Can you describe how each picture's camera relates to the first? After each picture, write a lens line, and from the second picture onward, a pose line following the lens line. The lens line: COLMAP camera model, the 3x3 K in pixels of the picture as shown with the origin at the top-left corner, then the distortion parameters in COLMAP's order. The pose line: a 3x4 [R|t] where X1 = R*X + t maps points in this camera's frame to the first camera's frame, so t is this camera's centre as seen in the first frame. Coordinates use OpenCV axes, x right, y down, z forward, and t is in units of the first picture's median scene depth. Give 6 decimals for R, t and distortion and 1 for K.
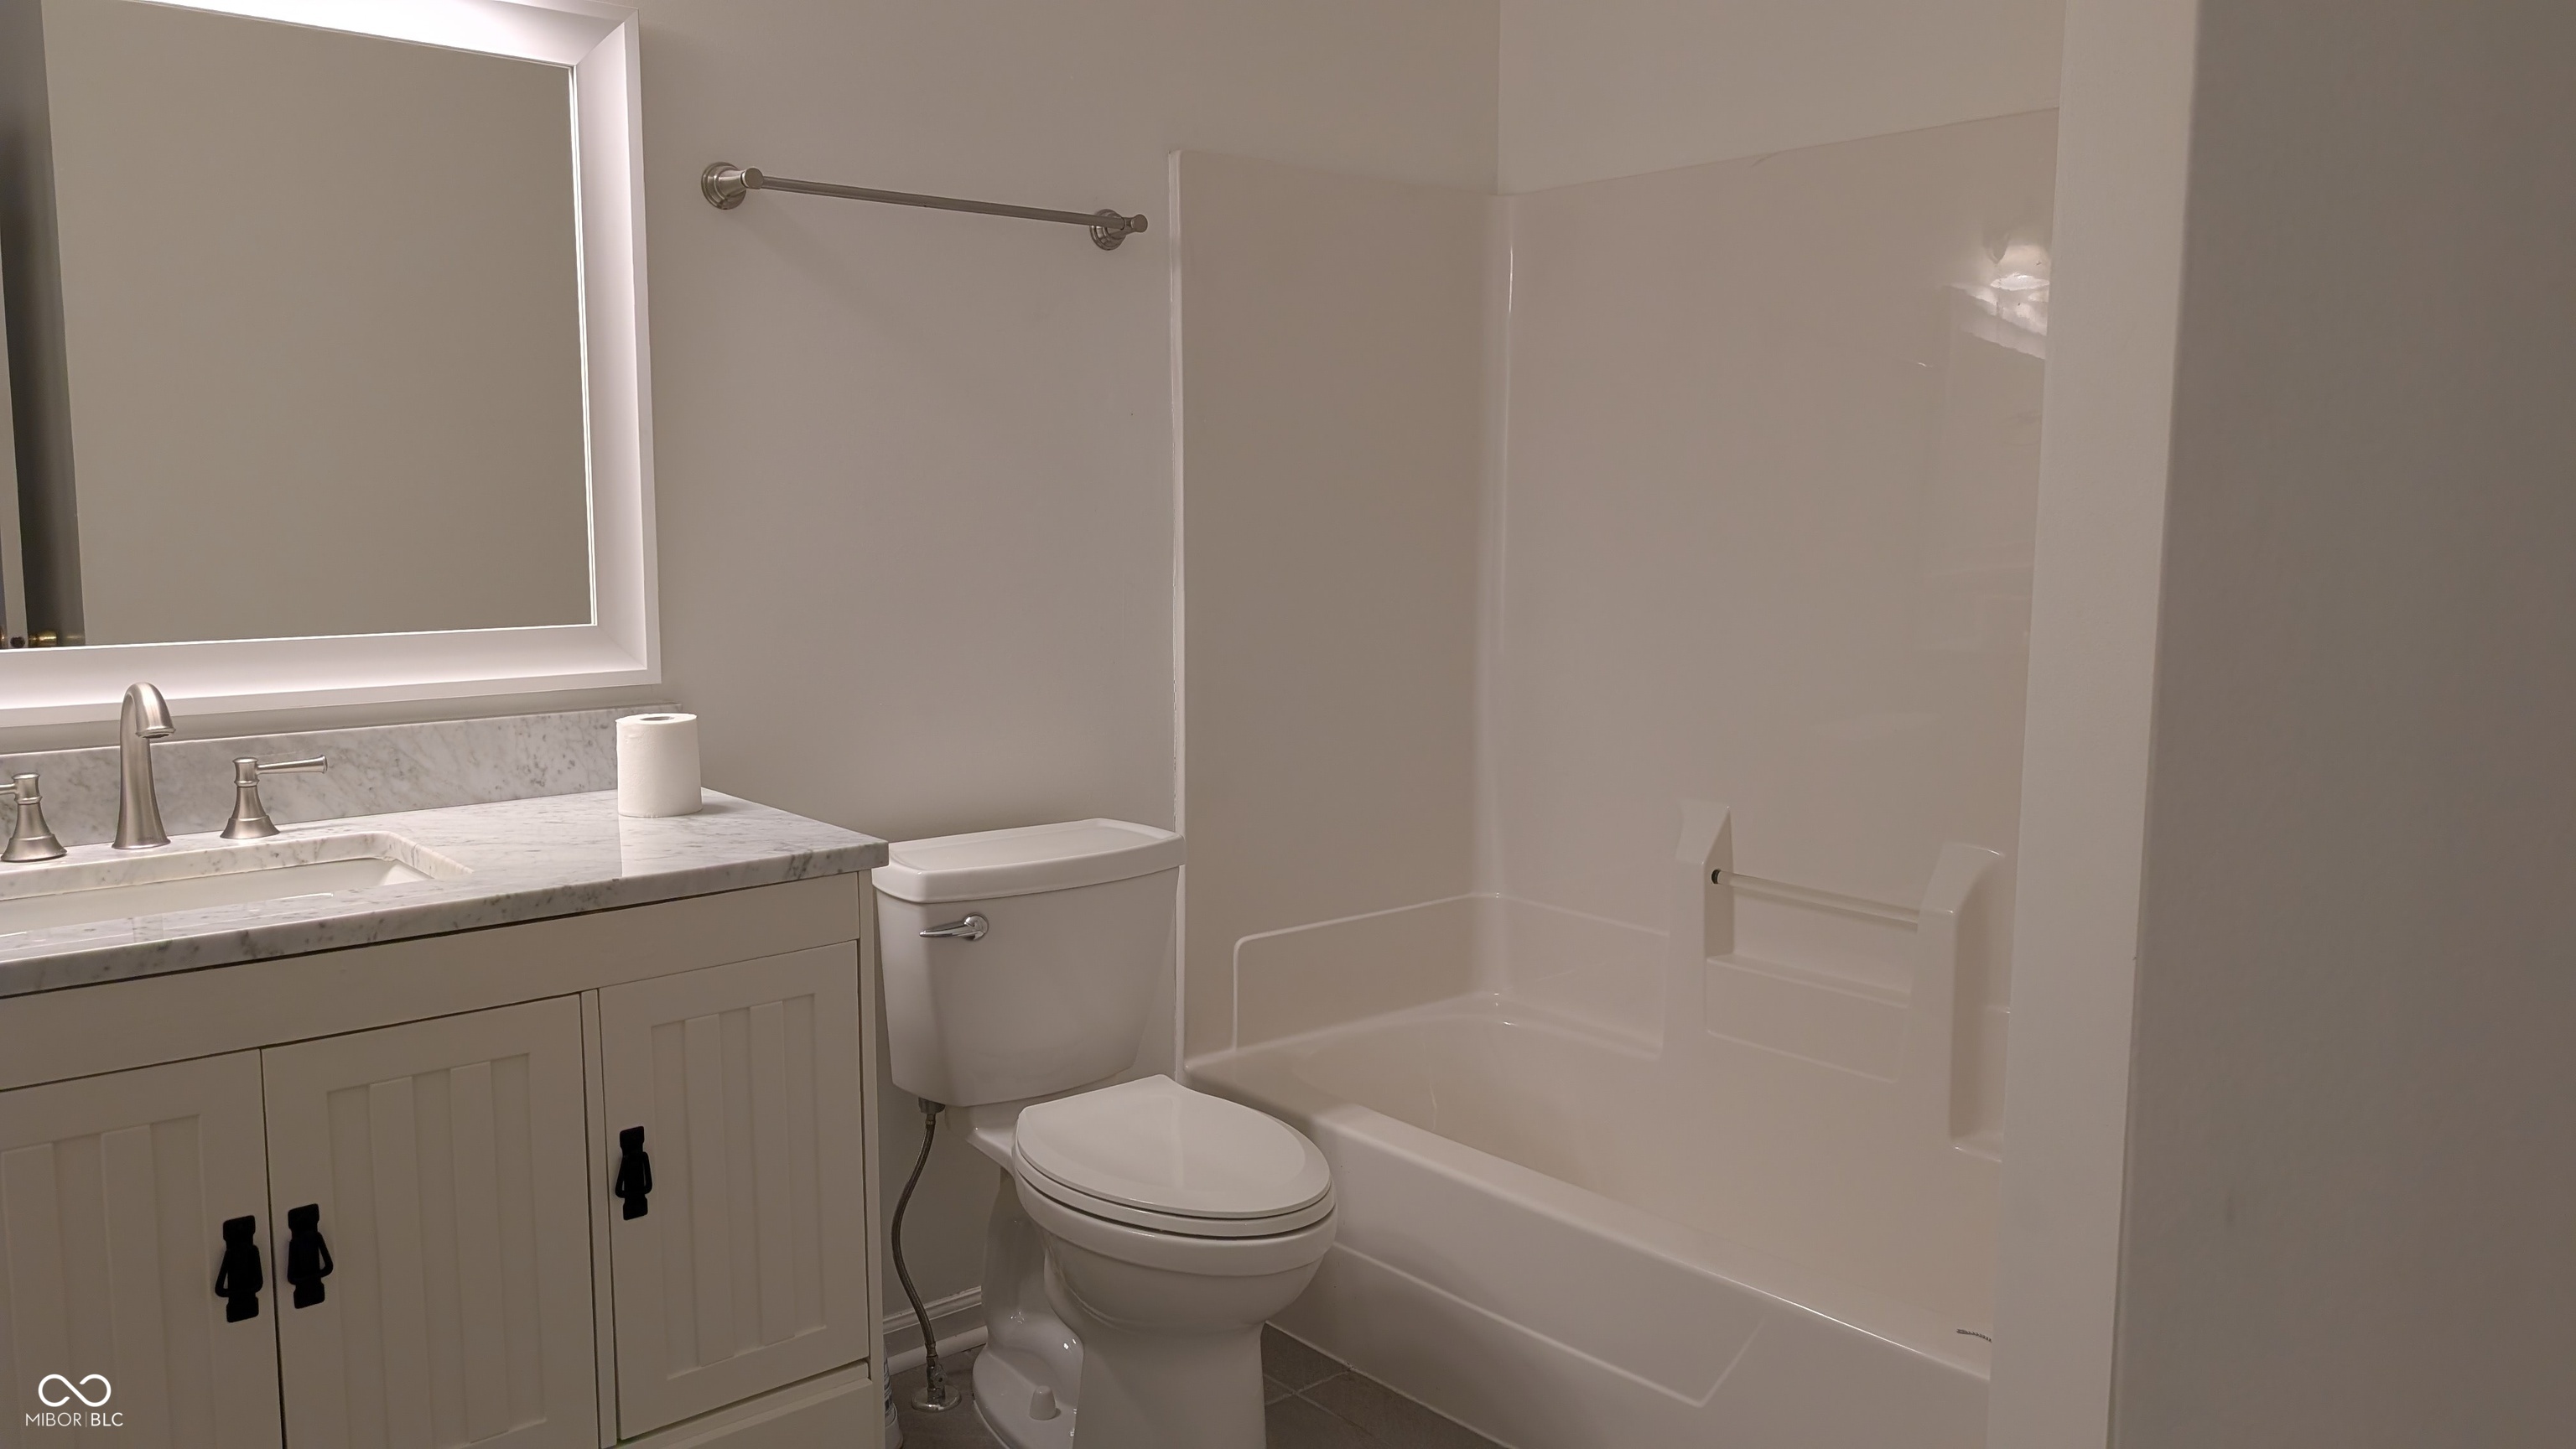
lens RADIAL K [[1908.1, 0, 1286.2], [0, 1908.1, 685.3], [0, 0, 1]] dist [-0.006302, 0.002367]
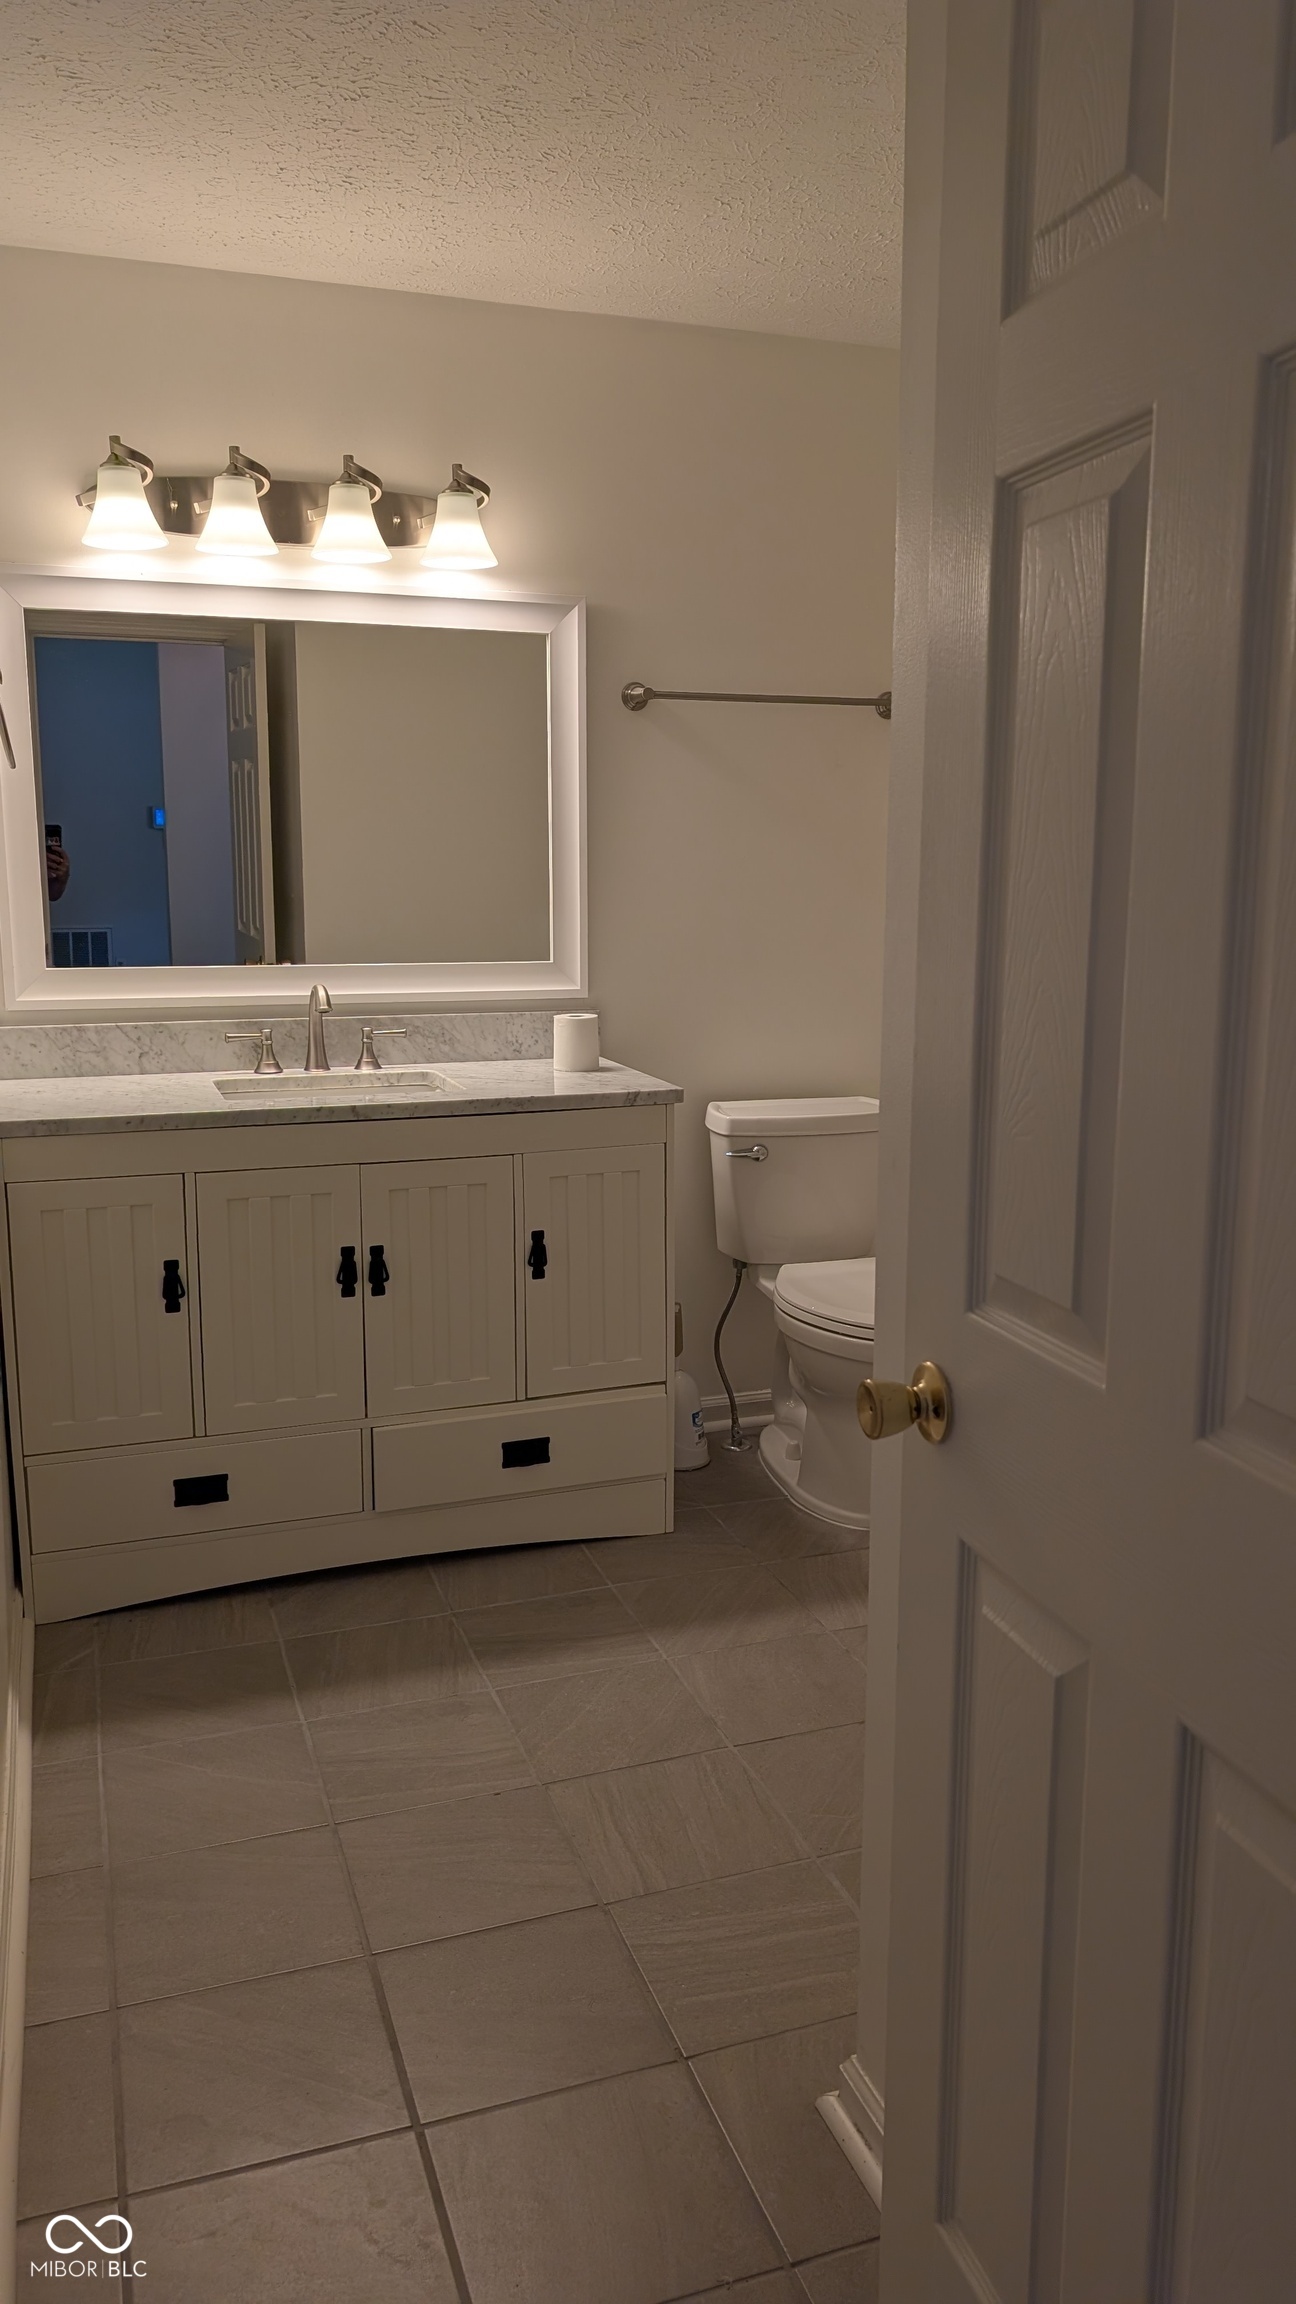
lens RADIAL K [[1705.3, 0, 648.0], [0, 1705.3, 1152.0], [0, 0, 1]] dist [0.087106, 0.001047]
pose [[0.928284, 0.064119, -0.366303, 0.325806], [-0.039755, 0.996489, 0.073682, 0.024723], [0.369741, -0.053836, 0.927574, -0.453672]]
